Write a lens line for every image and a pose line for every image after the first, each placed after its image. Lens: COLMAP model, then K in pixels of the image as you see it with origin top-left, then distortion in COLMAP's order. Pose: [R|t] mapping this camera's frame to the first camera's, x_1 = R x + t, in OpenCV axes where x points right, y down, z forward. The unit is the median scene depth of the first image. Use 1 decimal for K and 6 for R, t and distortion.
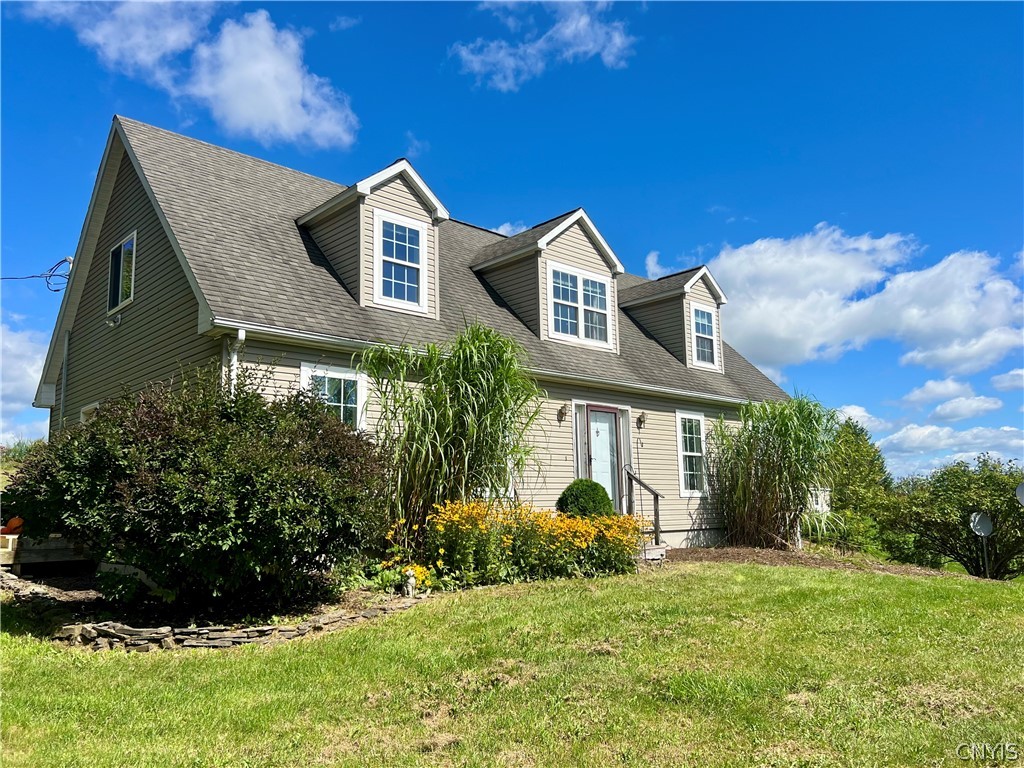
lens RADIAL K [[752.0, 0, 510.1], [0, 752.0, 381.2], [0, 0, 1]] dist [0.014516, -0.003436]
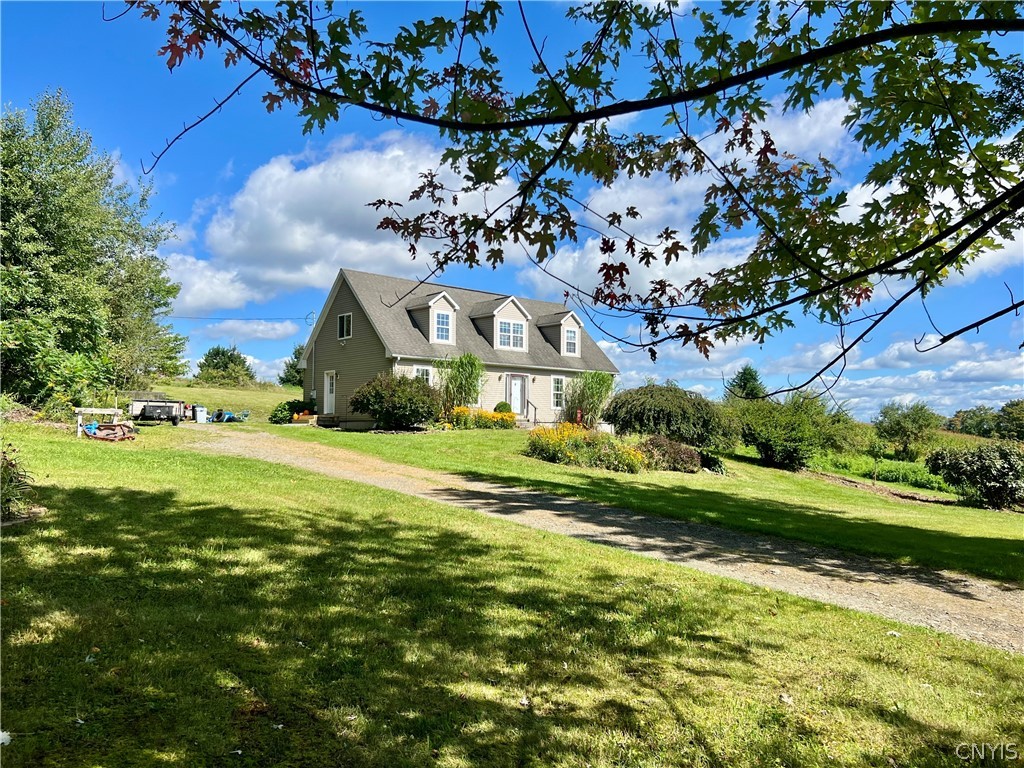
lens RADIAL K [[752.0, 0, 514.0], [0, 752.0, 385.2], [0, 0, 1]] dist [0.014516, -0.003436]
pose [[0.999452, 0.023590, -0.023239, 0.200200], [-0.020918, 0.993800, 0.109195, -0.249872], [0.025671, -0.108649, 0.993749, -1.881571]]
